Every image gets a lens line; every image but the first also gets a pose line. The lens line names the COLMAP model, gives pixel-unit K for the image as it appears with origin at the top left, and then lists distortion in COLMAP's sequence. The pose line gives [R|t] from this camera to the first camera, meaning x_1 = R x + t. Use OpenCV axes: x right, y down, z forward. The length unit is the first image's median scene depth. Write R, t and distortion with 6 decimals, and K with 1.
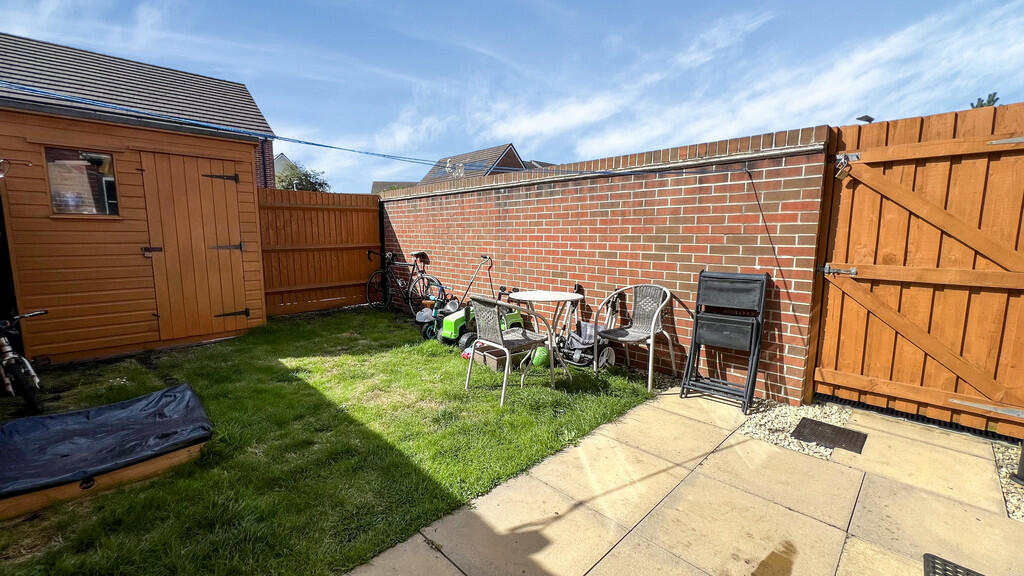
lens RADIAL K [[411.3, 0, 512.0], [0, 411.3, 288.0], [0, 0, 1]] dist [-0.002704, 0.000172]
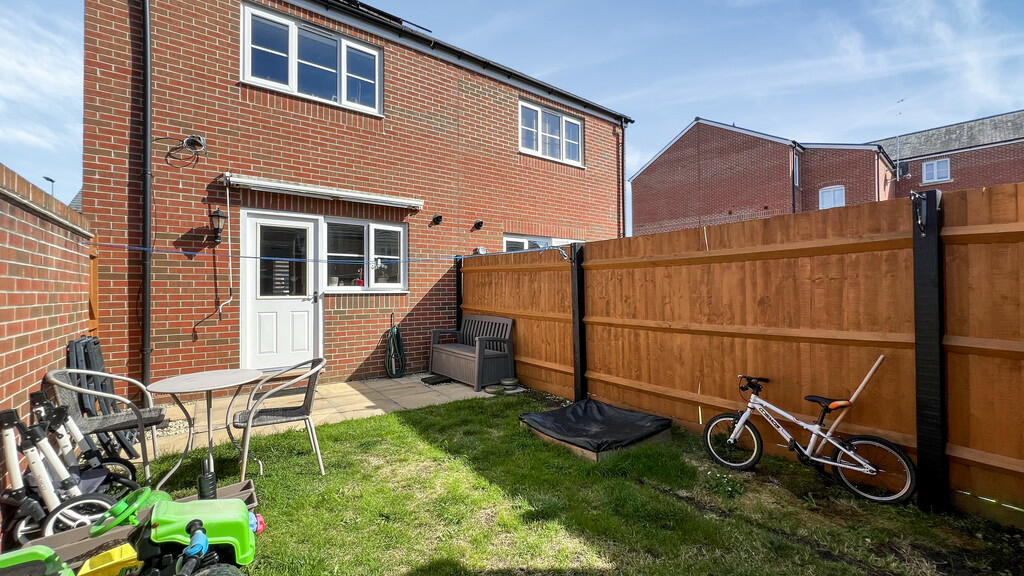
lens RADIAL K [[411.3, 0, 512.0], [0, 411.3, 288.0], [0, 0, 1]] dist [-0.002704, 0.000172]
pose [[-0.991956, 0.007804, 0.126341, -0.758264], [0.023470, 0.992130, 0.122993, -0.304099], [-0.124387, 0.124969, -0.984333, 2.131775]]
